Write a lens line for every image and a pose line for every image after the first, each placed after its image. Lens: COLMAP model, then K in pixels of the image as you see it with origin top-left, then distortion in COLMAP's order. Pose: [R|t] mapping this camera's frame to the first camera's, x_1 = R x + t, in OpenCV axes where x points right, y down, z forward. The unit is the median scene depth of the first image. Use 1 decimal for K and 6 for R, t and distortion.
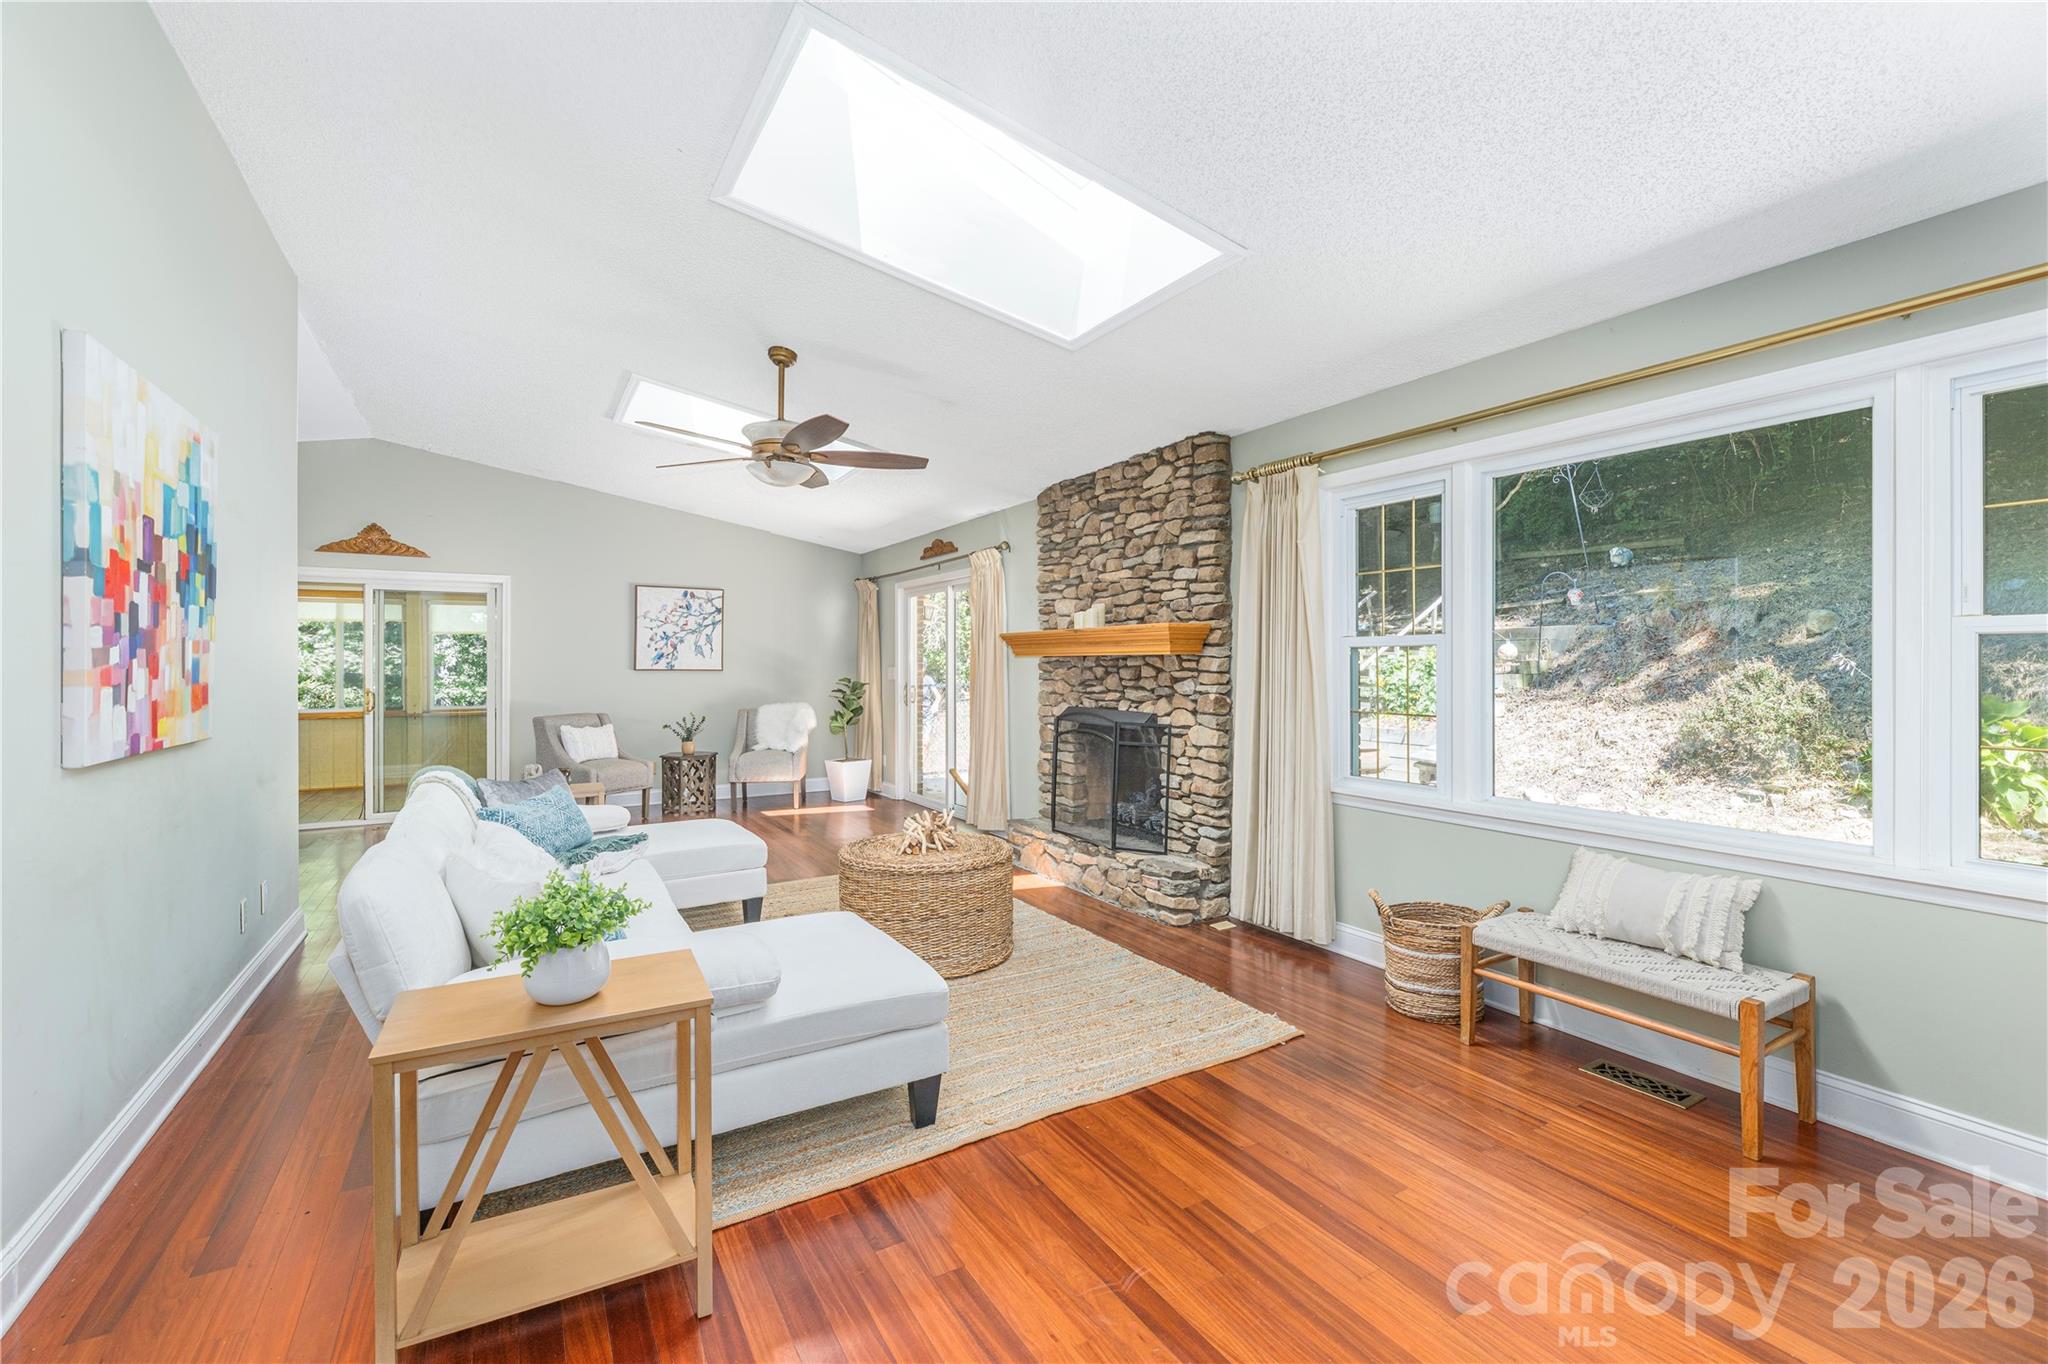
lens RADIAL K [[861.2, 0, 1007.7], [0, 861.2, 664.0], [0, 0, 1]] dist [-0.001204, -0.000249]
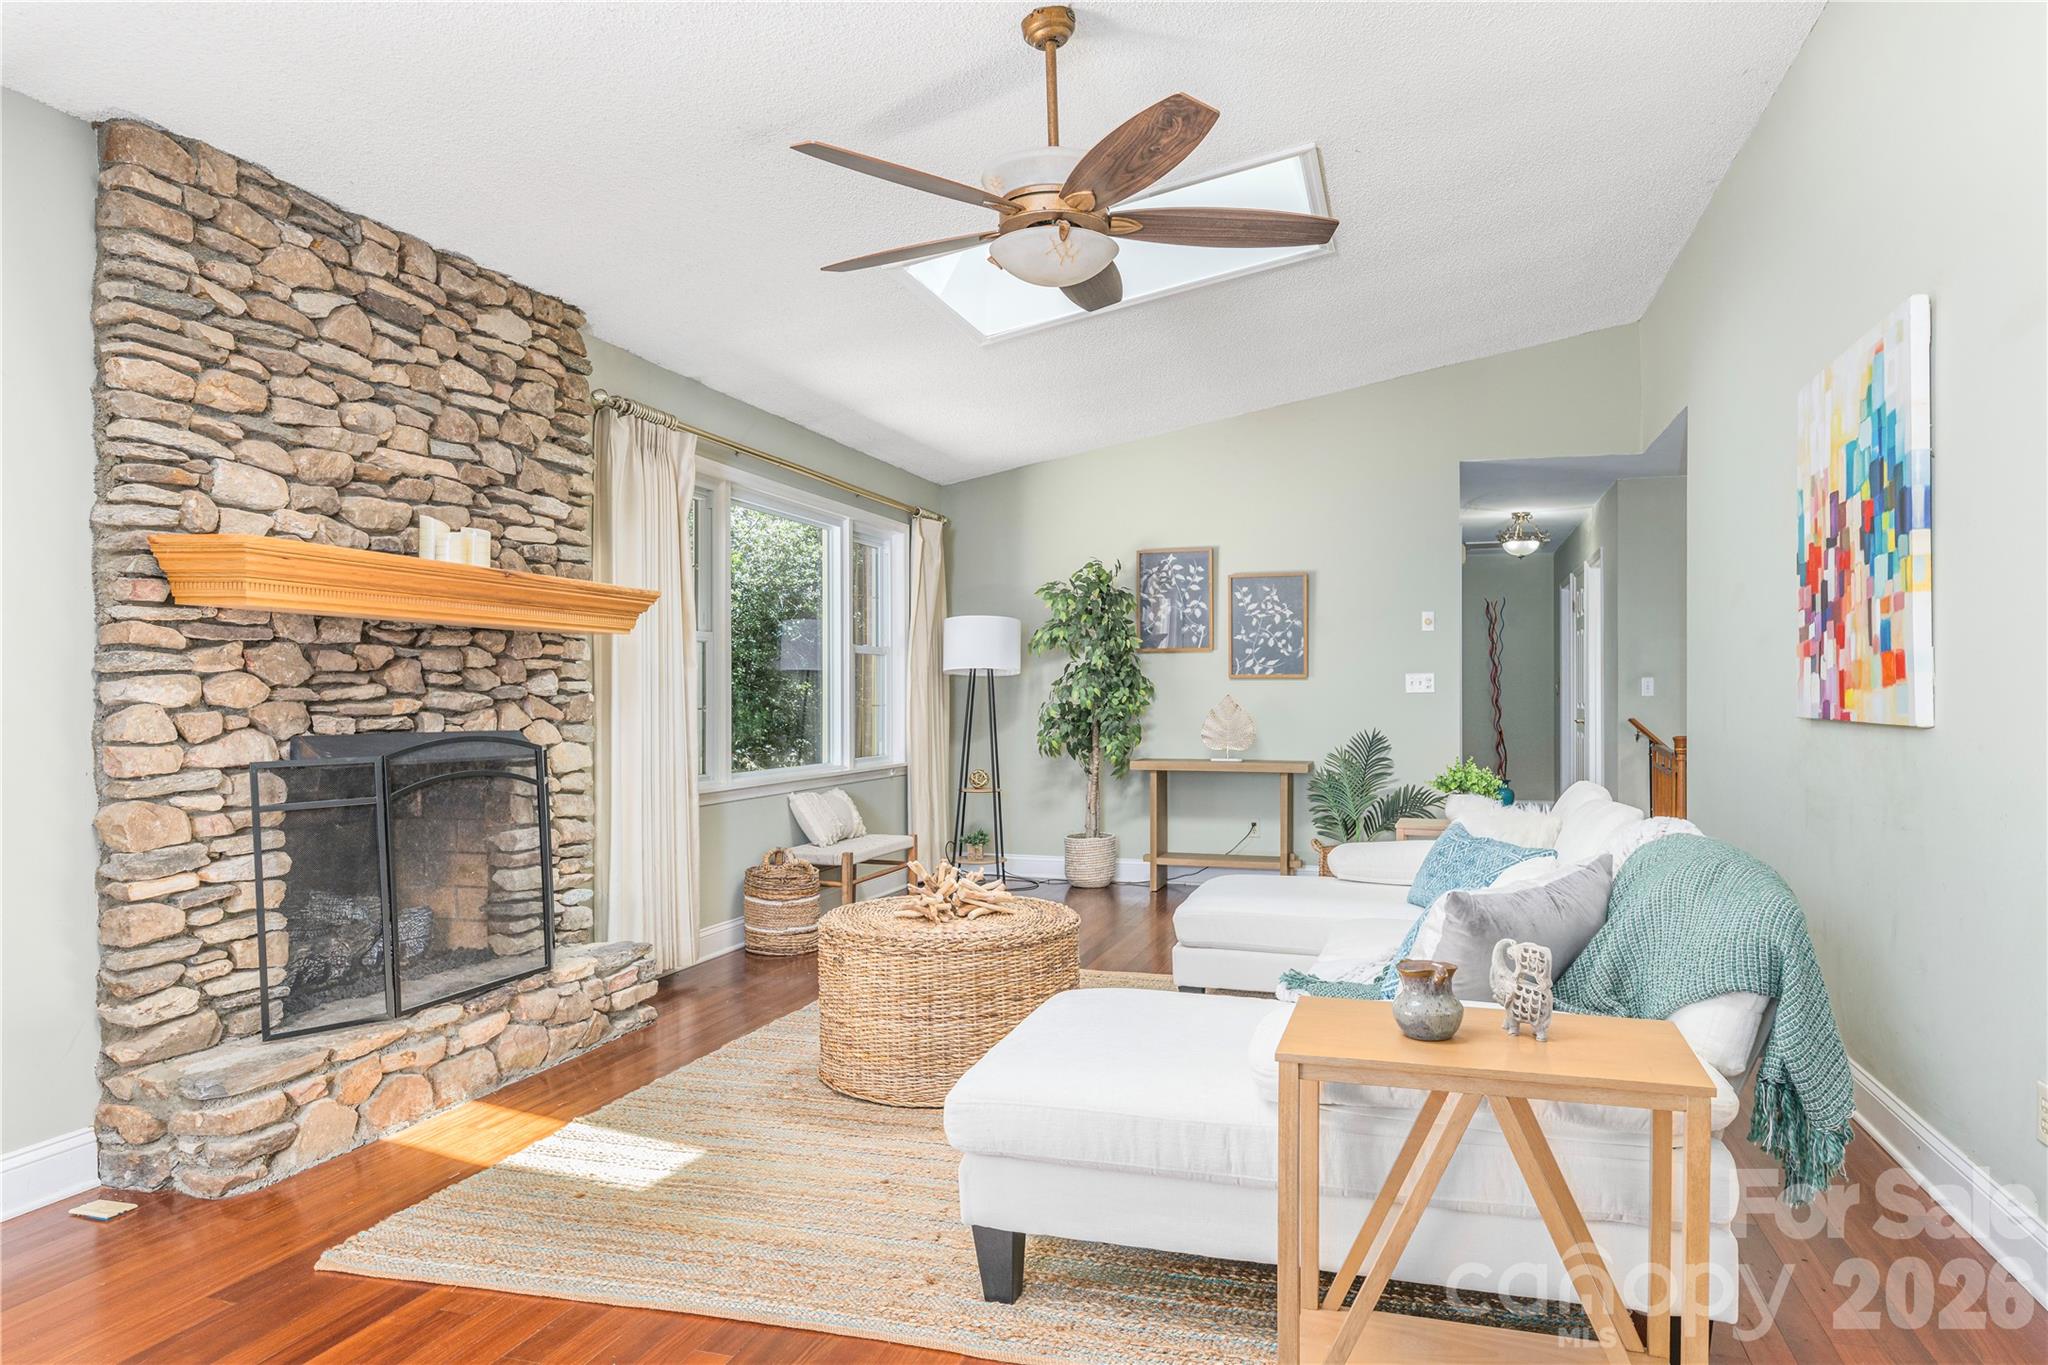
lens RADIAL K [[1296.4, 0, 1049.9], [0, 1296.4, 699.3], [0, 0, 1]] dist [0.005135, 0.001685]
pose [[-0.691696, 0.000549, 0.722189, -0.745067], [0.002035, 0.999997, 0.001189, 0.037349], [-0.722186, 0.002292, -0.691695, 1.395120]]
